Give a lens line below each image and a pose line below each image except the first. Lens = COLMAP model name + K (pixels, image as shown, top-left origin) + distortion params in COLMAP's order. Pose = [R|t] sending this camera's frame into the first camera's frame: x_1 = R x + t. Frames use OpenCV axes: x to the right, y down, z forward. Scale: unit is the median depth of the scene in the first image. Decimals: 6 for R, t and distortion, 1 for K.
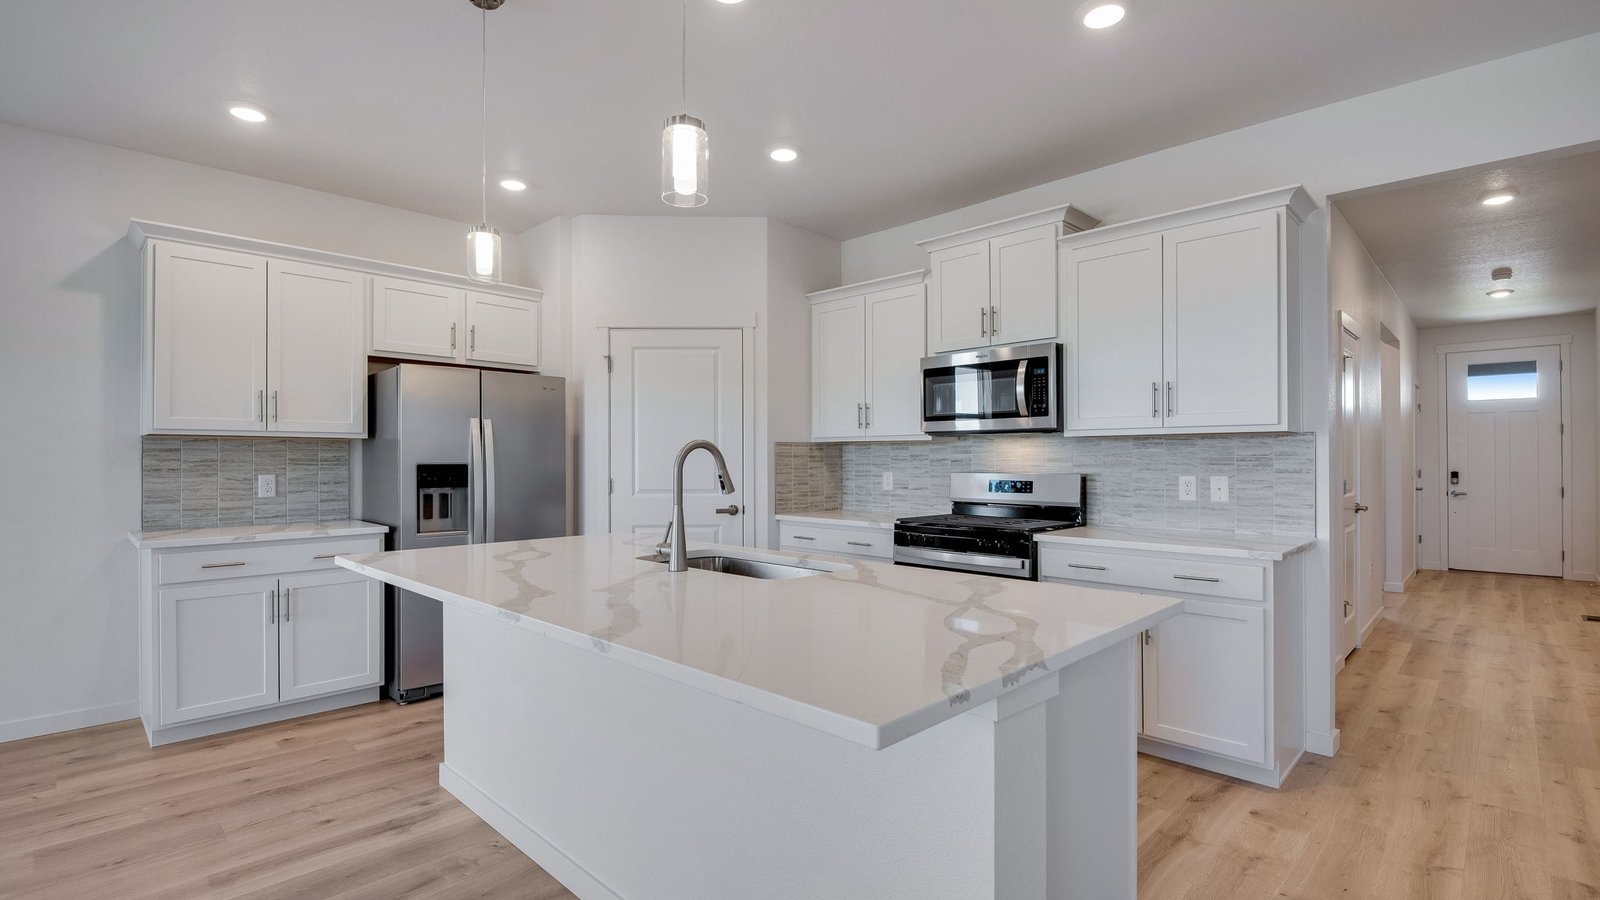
lens RADIAL K [[726.5, 0, 807.4], [0, 726.5, 454.4], [0, 0, 1]] dist [-0.002598, -0.000545]
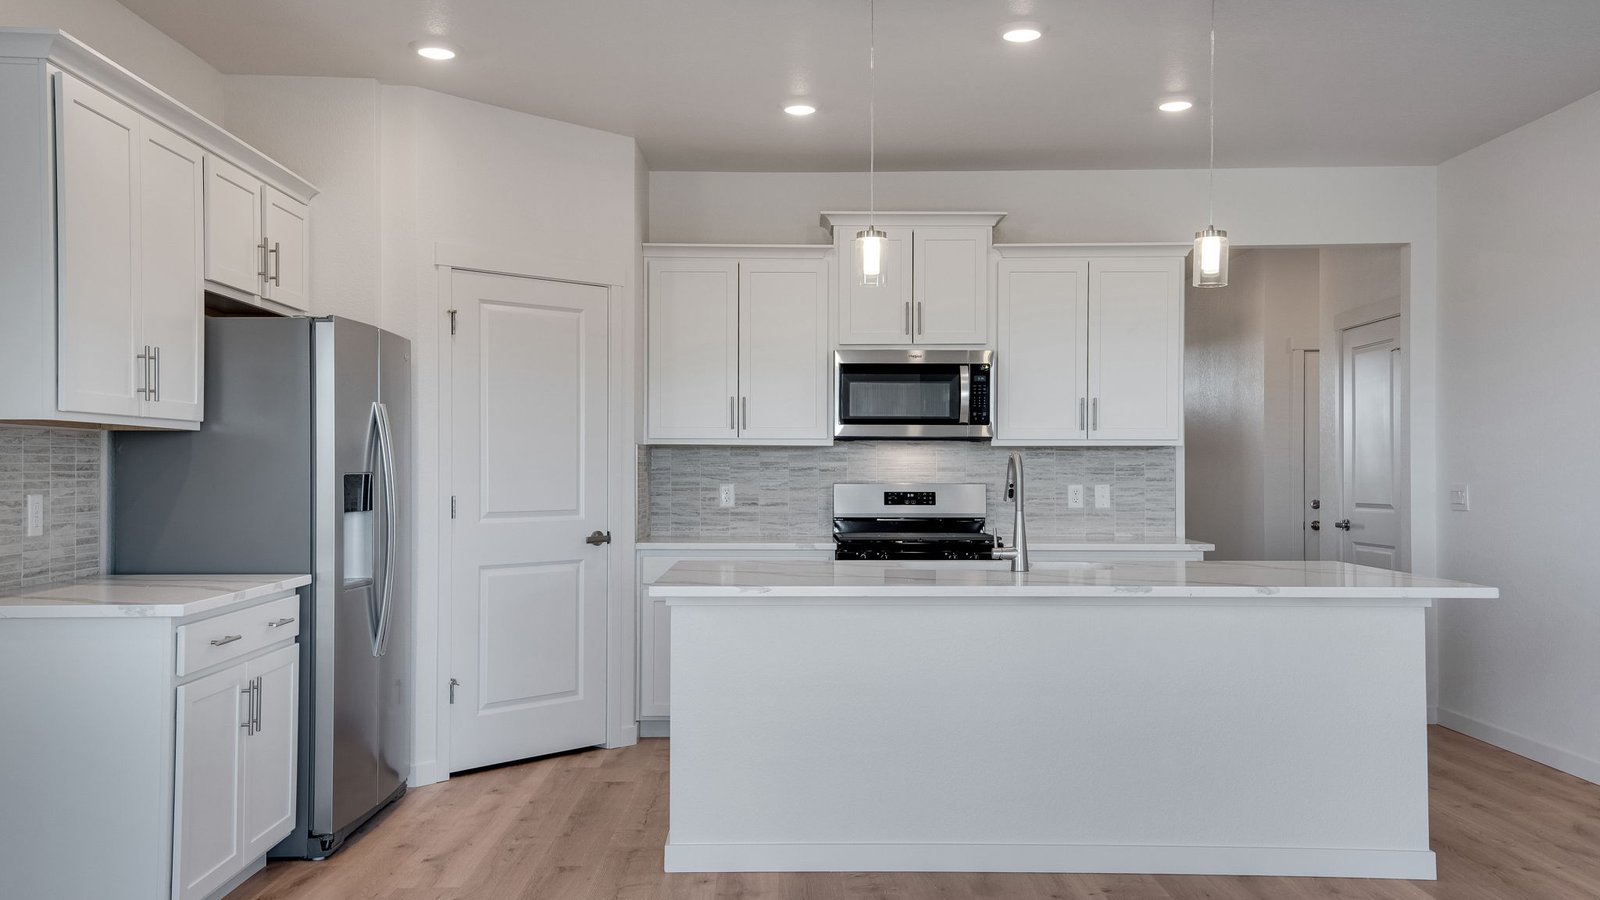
lens RADIAL K [[1446.6, 0, 800.0], [0, 1446.6, 450.0], [0, 0, 1]] dist [0.056942, 0.000065]
pose [[0.696533, 0.011316, 0.717436, -1.227527], [-0.008121, 0.999936, -0.007887, -0.000961], [-0.717479, -0.000332, 0.696580, -0.178227]]
